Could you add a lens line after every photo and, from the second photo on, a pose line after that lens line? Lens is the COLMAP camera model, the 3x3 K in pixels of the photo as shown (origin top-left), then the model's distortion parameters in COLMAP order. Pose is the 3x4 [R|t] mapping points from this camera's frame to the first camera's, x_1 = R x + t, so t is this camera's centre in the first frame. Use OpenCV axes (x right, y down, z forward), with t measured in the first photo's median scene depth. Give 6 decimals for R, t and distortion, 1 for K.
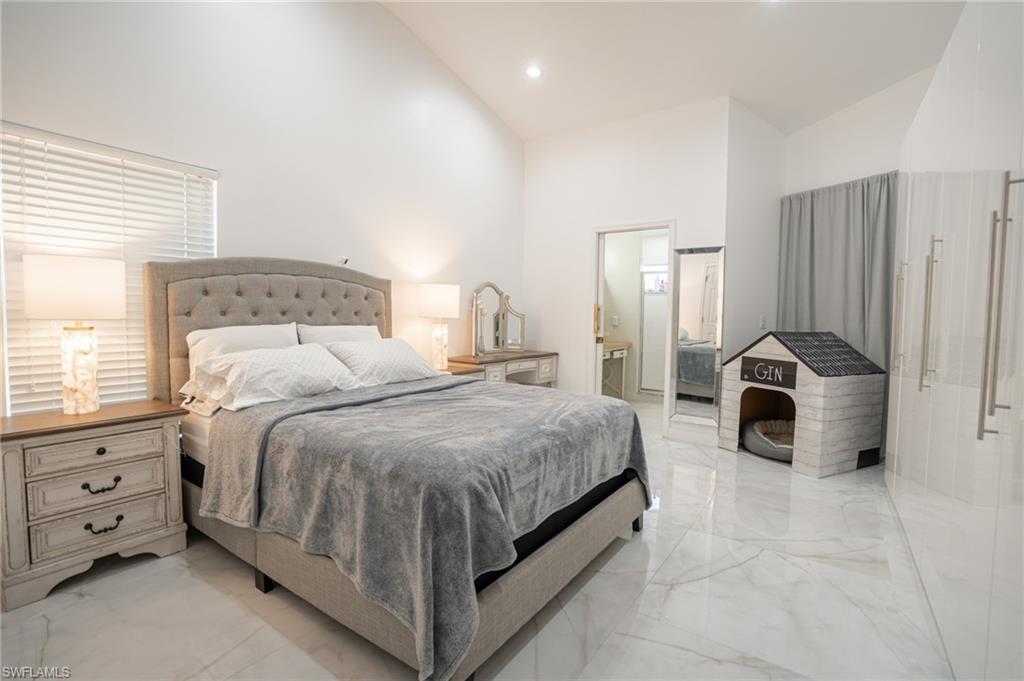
lens RADIAL K [[471.0, 0, 511.5], [0, 471.0, 339.1], [0, 0, 1]] dist [-0.056764, 0.021734]
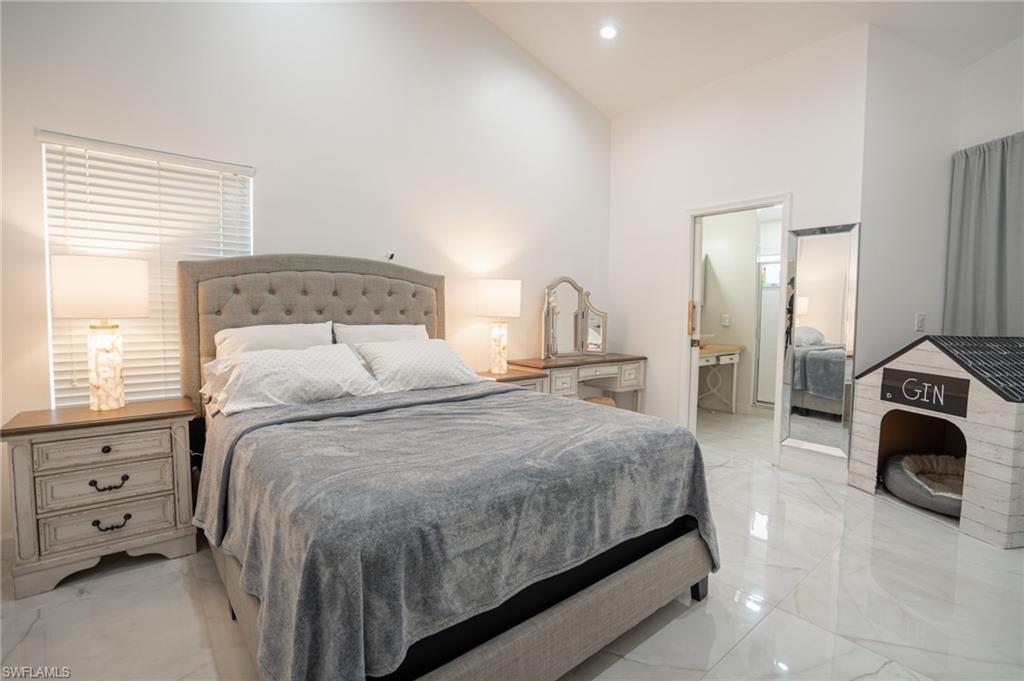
lens RADIAL K [[471.0, 0, 511.5], [0, 471.0, 339.1], [0, 0, 1]] dist [-0.056764, 0.021734]
pose [[0.965681, 0.011968, -0.259457, 0.155095], [-0.011514, 0.999928, 0.003267, -0.007513], [0.259477, -0.000168, 0.965749, 0.186768]]
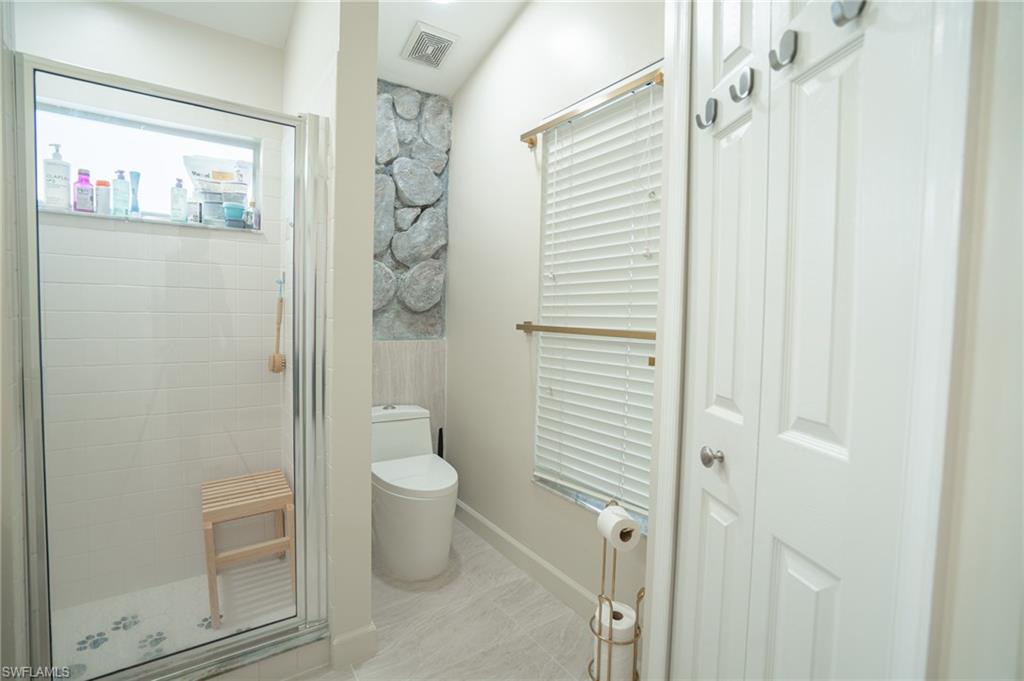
lens RADIAL K [[476.6, 0, 507.7], [0, 476.6, 335.2], [0, 0, 1]] dist [-0.058262, 0.024819]
pose [[0.339796, -0.045770, 0.939385, 0.411710], [0.042163, 0.998552, 0.033402, -0.087853], [-0.939553, 0.028257, 0.341234, 1.816519]]
